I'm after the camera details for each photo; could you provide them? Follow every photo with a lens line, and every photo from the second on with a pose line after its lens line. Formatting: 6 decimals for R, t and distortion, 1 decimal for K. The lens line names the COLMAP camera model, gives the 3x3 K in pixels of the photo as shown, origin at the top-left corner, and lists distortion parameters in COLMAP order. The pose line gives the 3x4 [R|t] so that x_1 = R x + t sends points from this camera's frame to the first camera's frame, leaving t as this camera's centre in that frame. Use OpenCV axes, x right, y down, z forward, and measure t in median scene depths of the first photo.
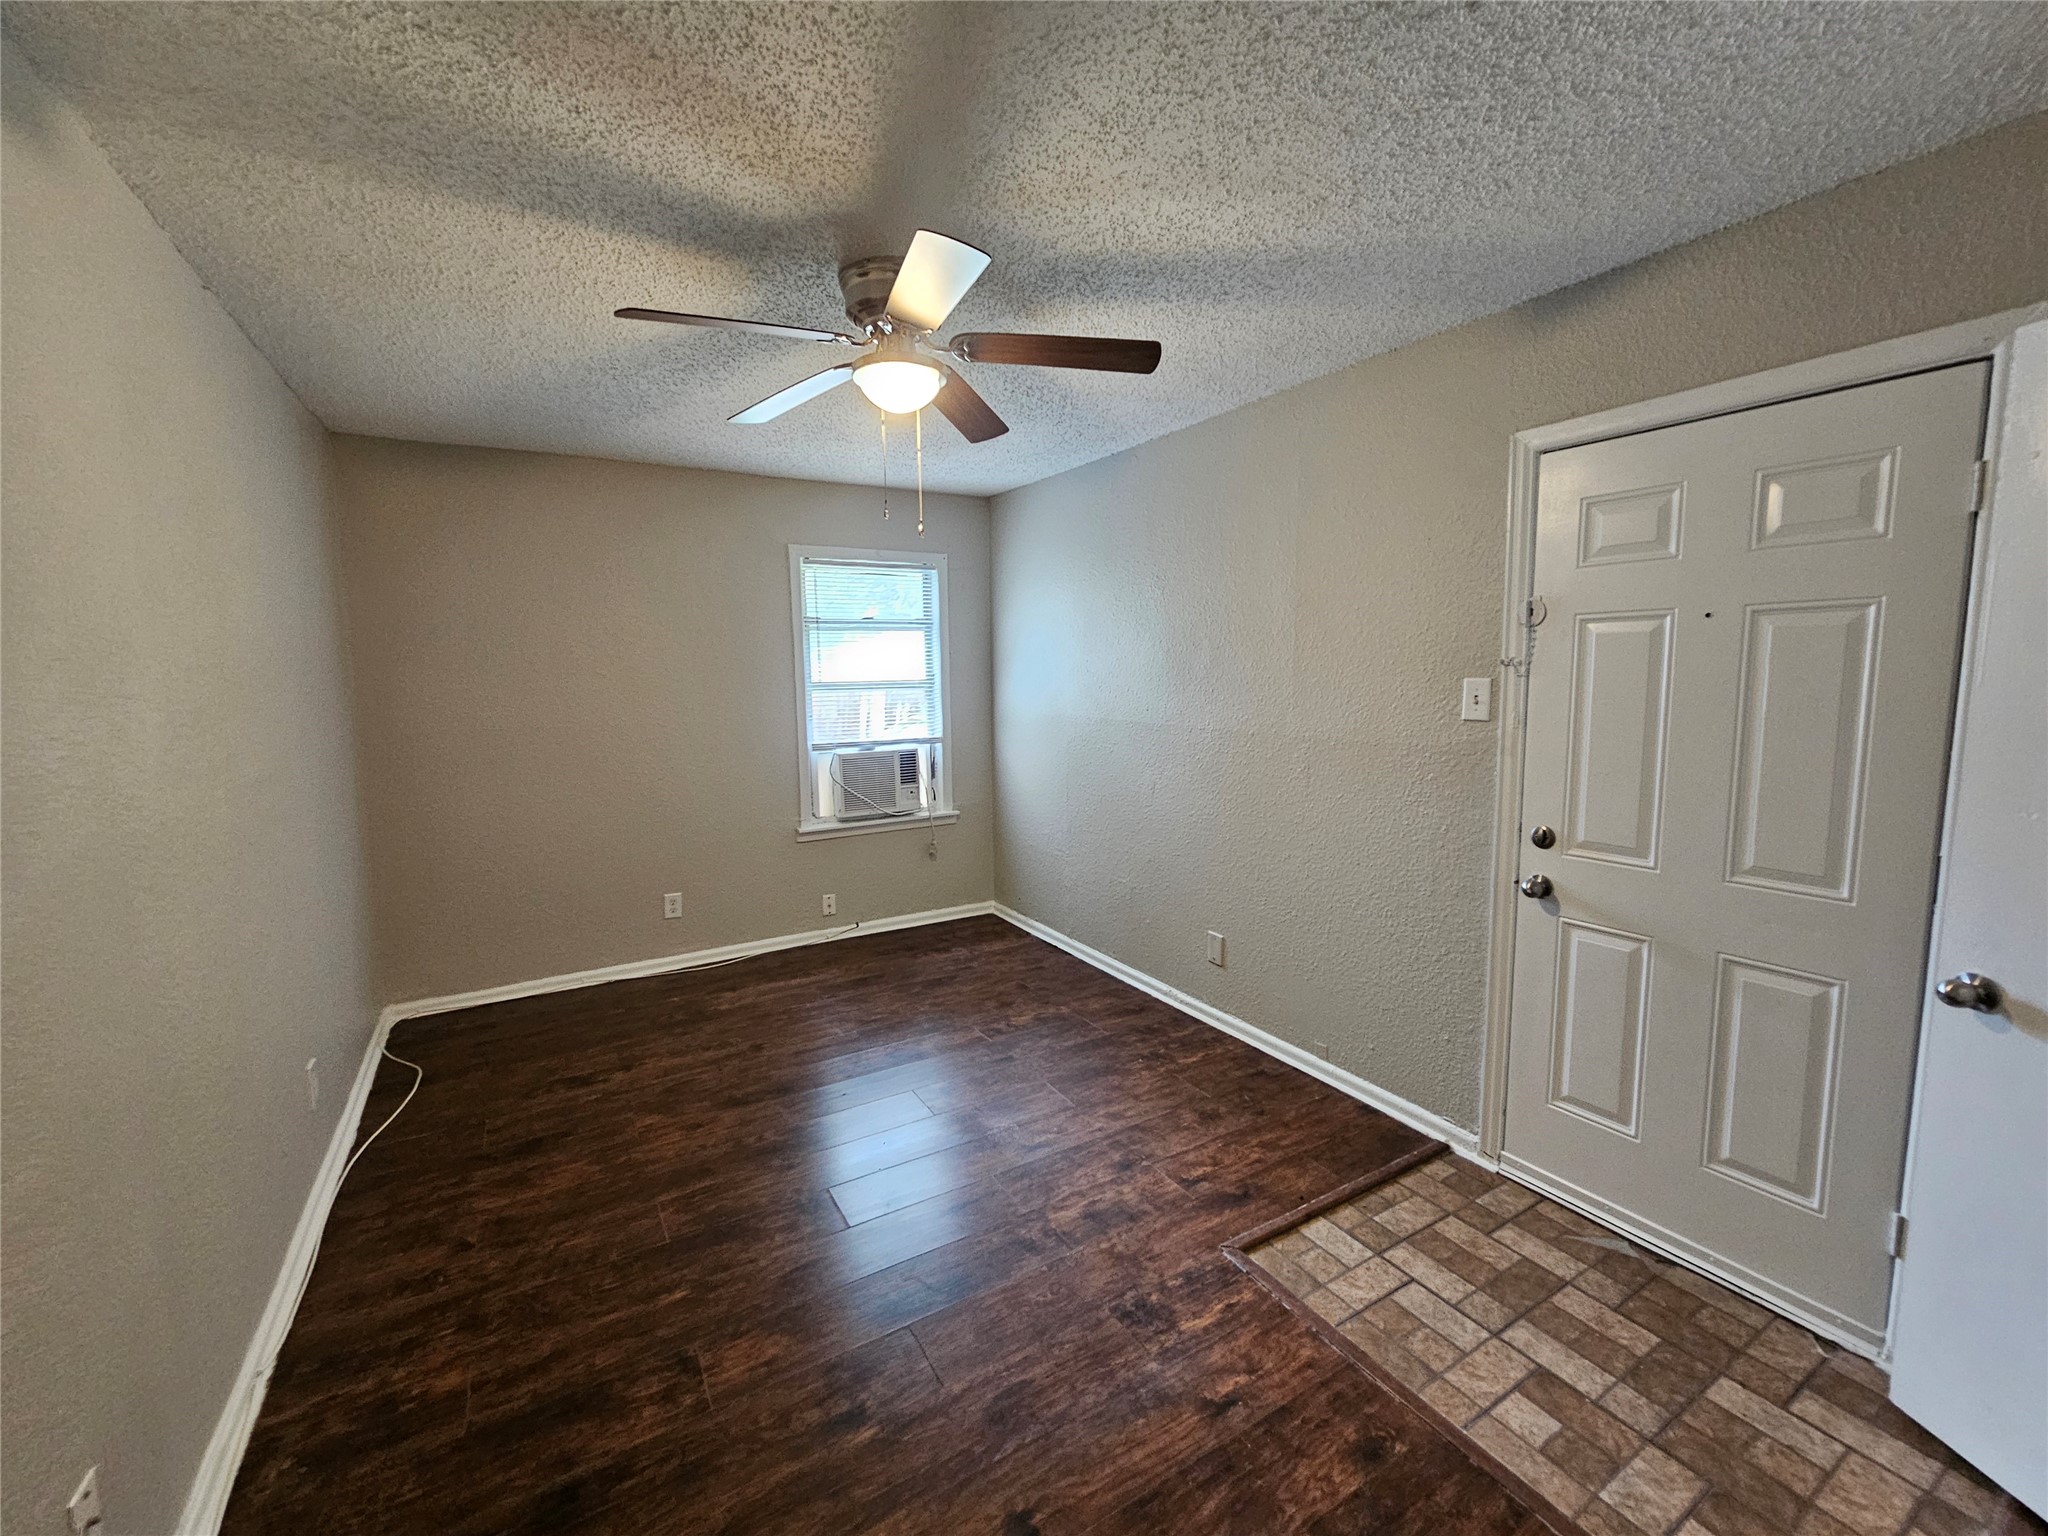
lens RADIAL K [[839.3, 0, 1031.9], [0, 839.3, 766.7], [0, 0, 1]] dist [-0.003143, 0.000863]
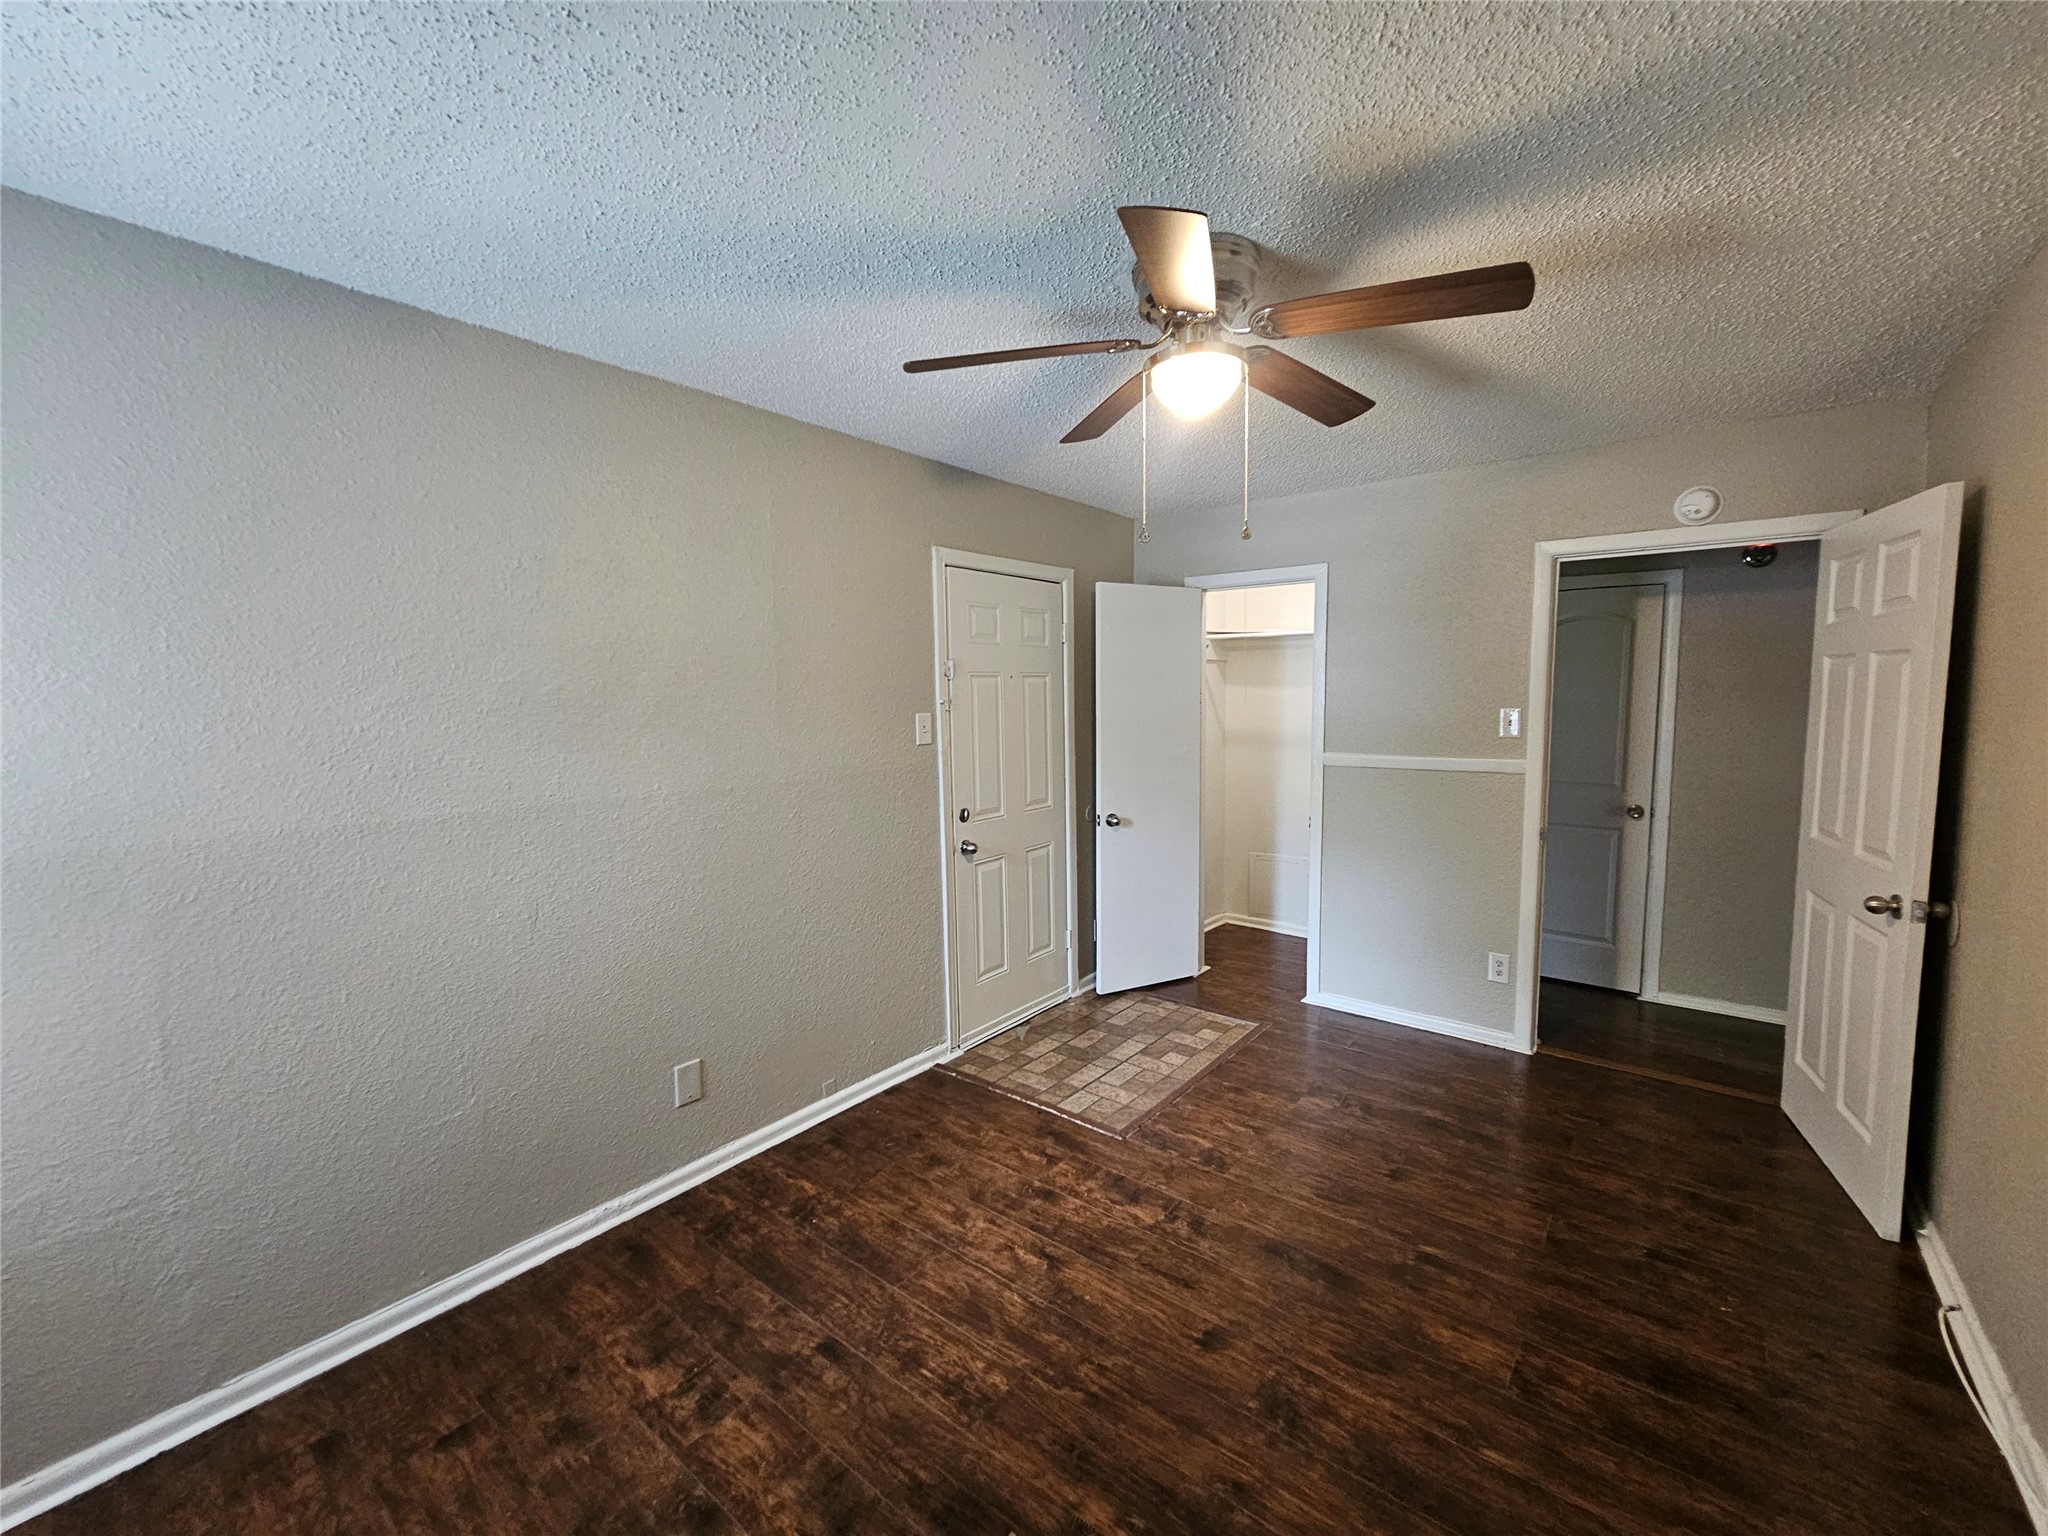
lens RADIAL K [[839.3, 0, 1025.5], [0, 839.3, 766.1], [0, 0, 1]] dist [-0.003143, 0.000863]
pose [[-0.345458, -0.060638, 0.936473, -0.885954], [0.133695, 0.984551, 0.113071, -0.166724], [-0.928862, 0.164263, -0.332014, 1.423420]]
